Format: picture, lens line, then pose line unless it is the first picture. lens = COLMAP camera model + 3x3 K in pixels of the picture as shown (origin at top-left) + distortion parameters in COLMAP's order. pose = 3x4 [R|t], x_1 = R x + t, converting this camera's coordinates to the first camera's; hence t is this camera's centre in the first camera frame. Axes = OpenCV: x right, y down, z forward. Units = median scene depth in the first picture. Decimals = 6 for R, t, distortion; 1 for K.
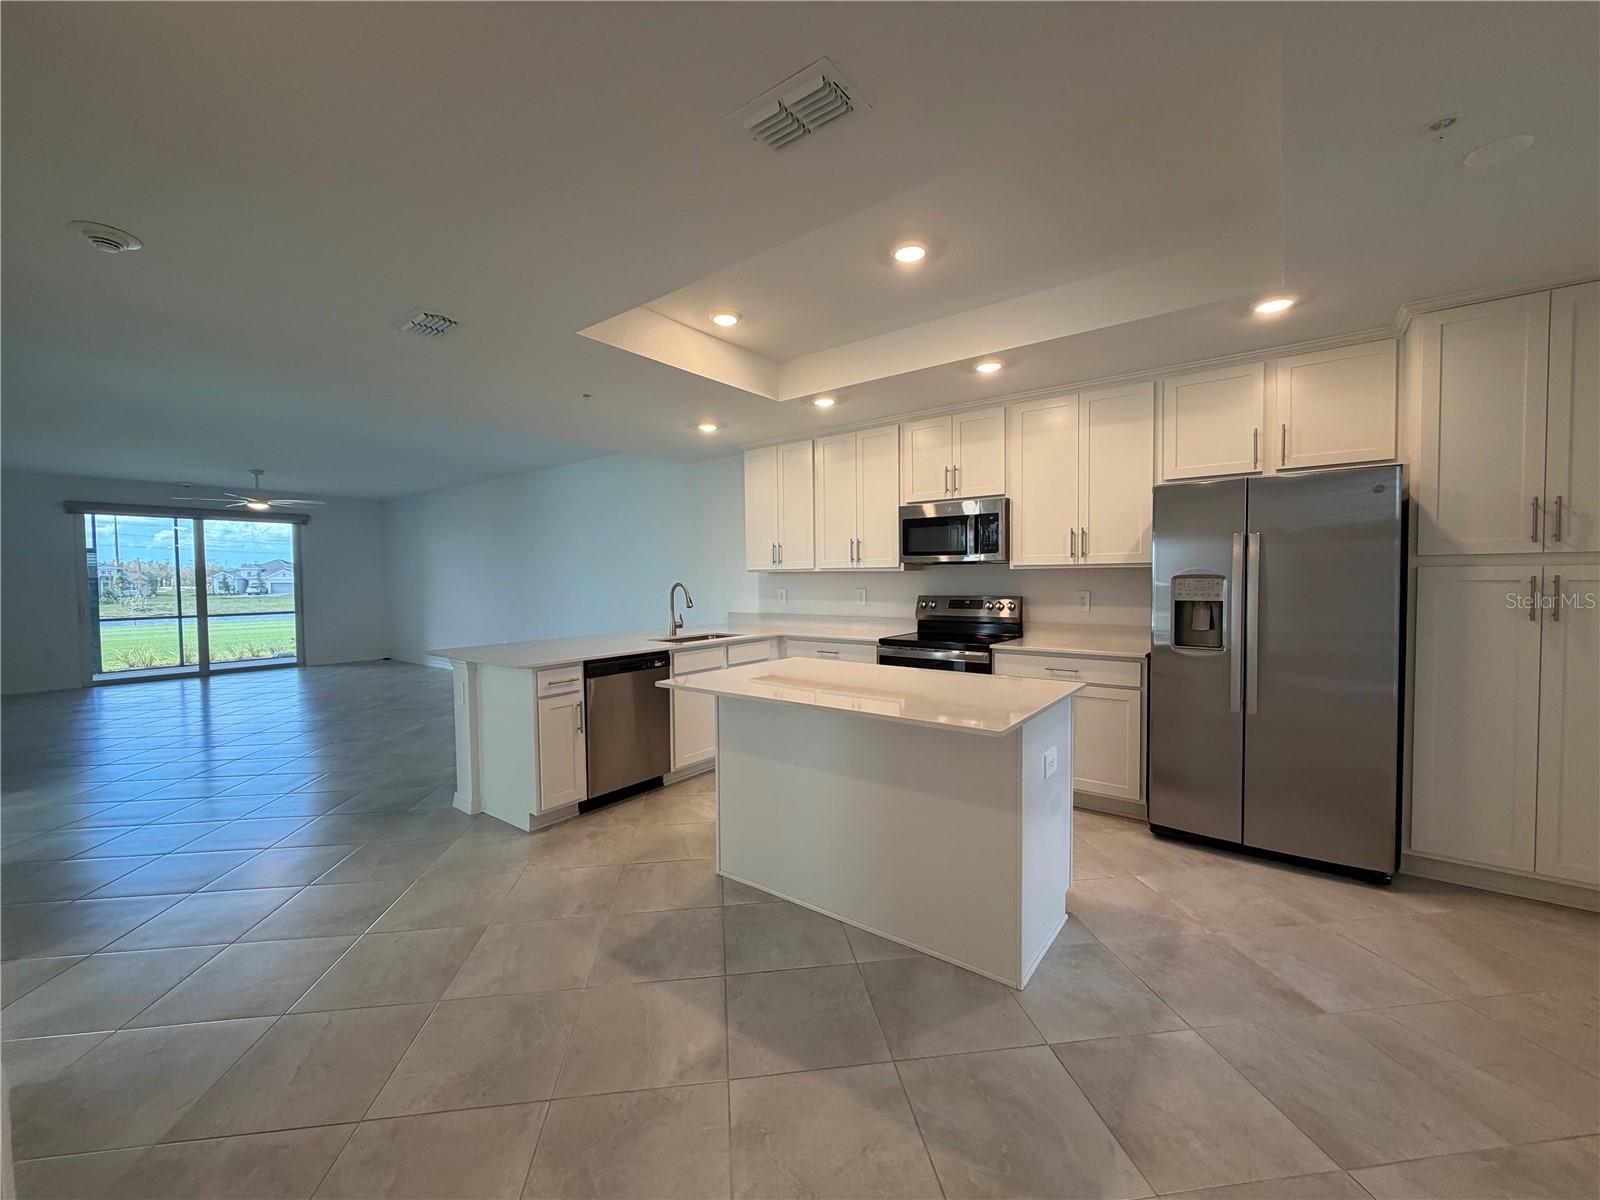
lens RADIAL K [[635.8, 0, 795.8], [0, 635.8, 596.7], [0, 0, 1]] dist [0.000740, -0.000202]
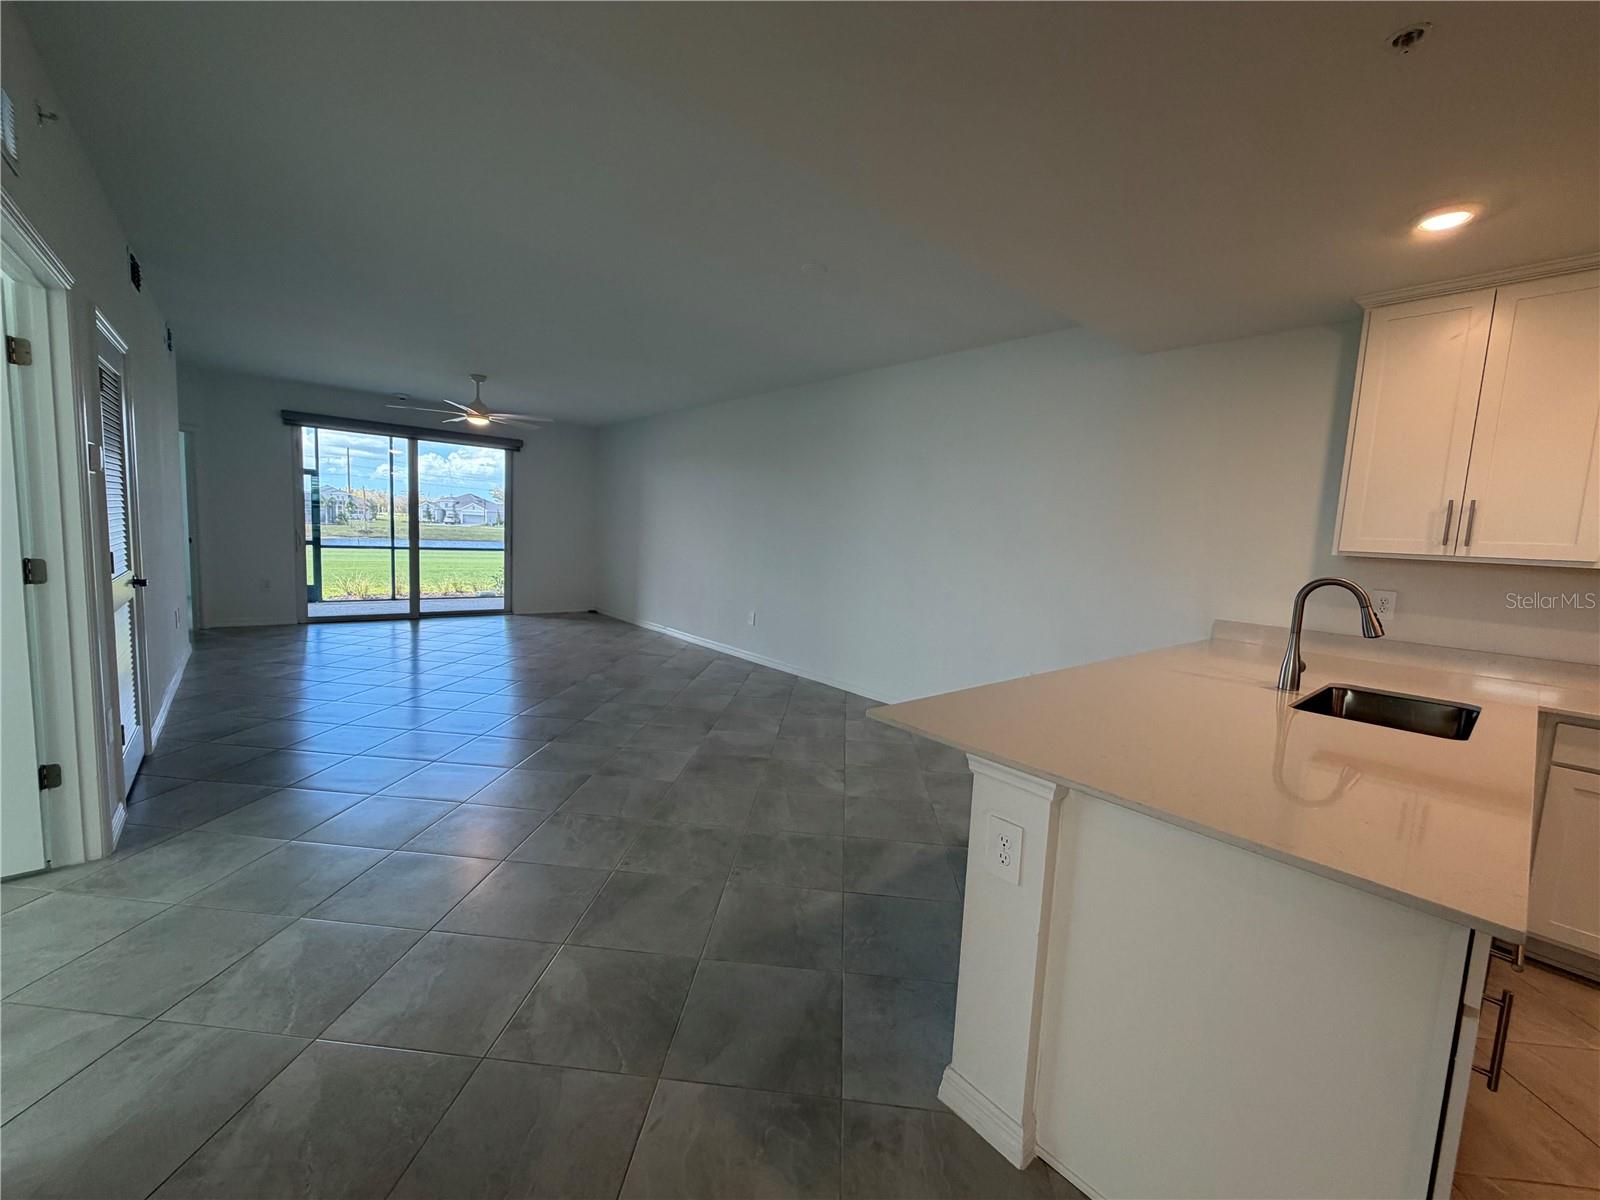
lens RADIAL K [[635.8, 0, 795.8], [0, 635.8, 596.7], [0, 0, 1]] dist [0.000740, -0.000202]
pose [[0.976341, 0.081987, -0.200091, -0.484859], [-0.068308, 0.994890, 0.074345, -0.016713], [0.205163, -0.058919, 0.976953, 0.502976]]
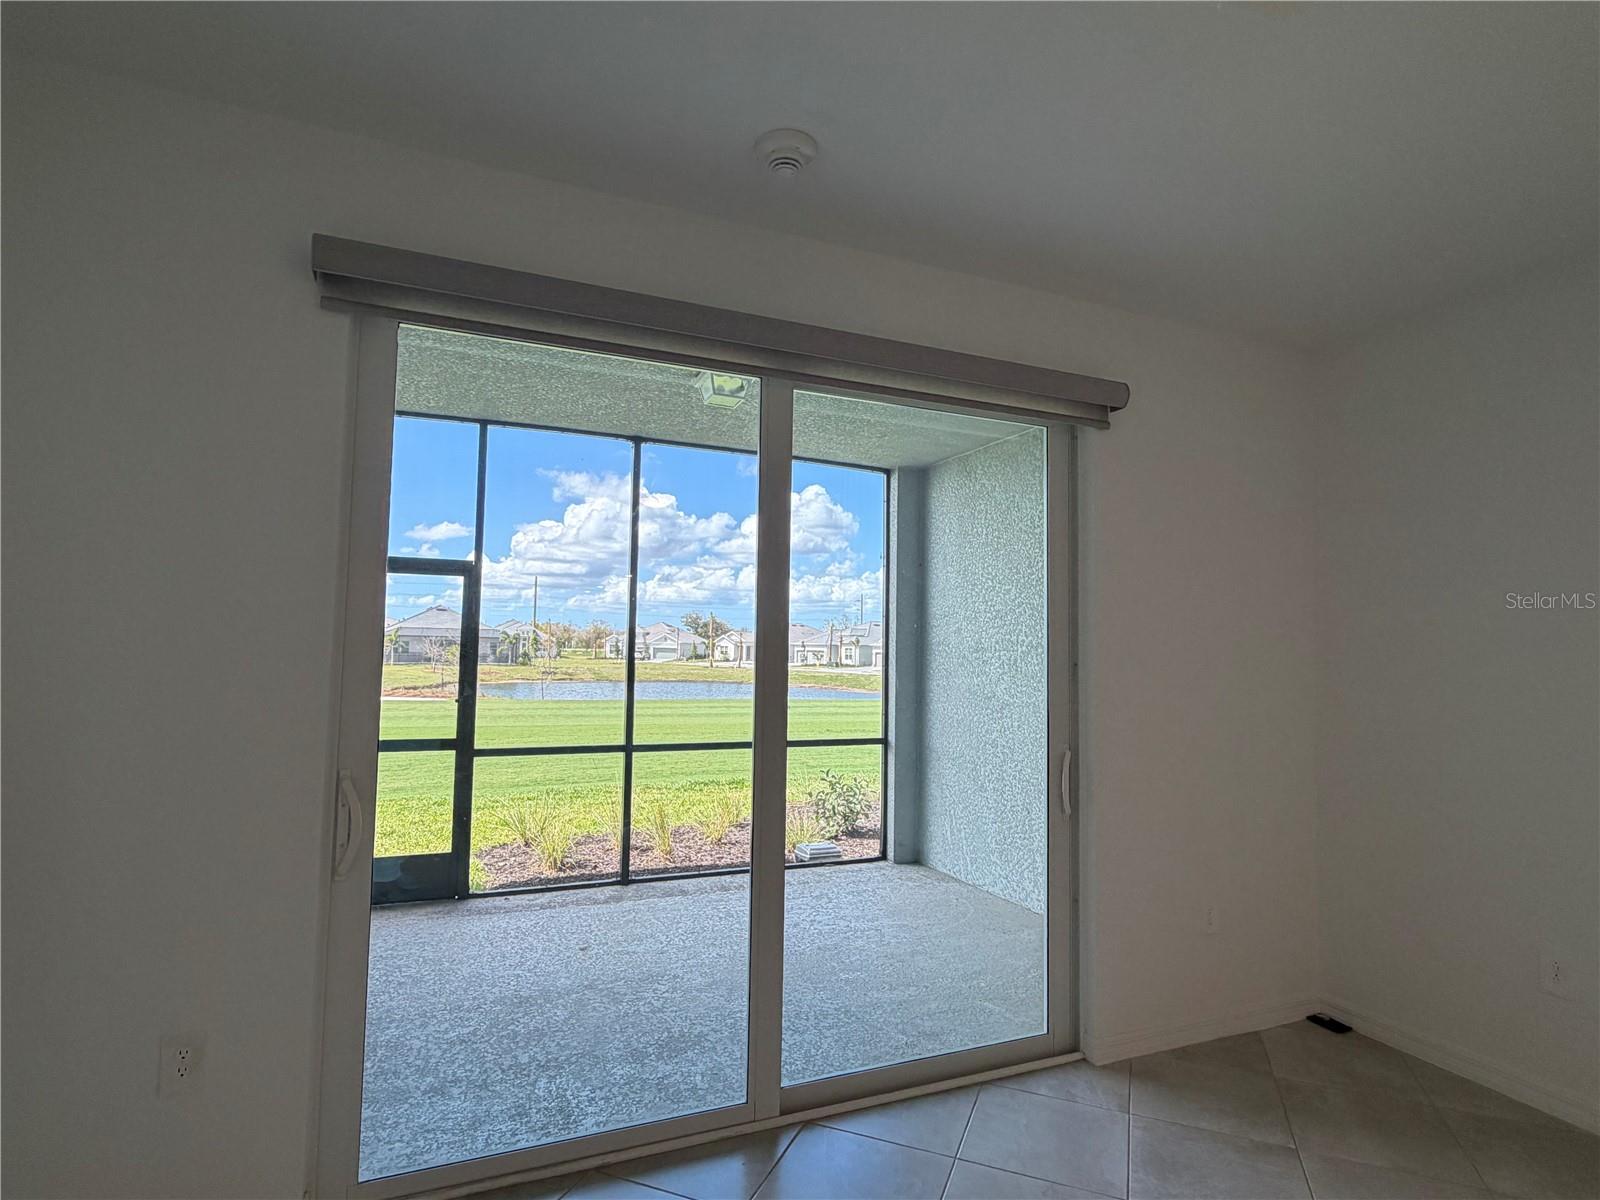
lens RADIAL K [[835.7, 0, 800.0], [0, 835.7, 600.0], [0, 0, 1]] dist [0.001108, 0.000038]
pose [[0.872924, -0.001948, -0.487853, -1.627754], [-0.042937, 0.995805, -0.080804, -0.050767], [0.485964, 0.091483, 0.869178, 1.559459]]
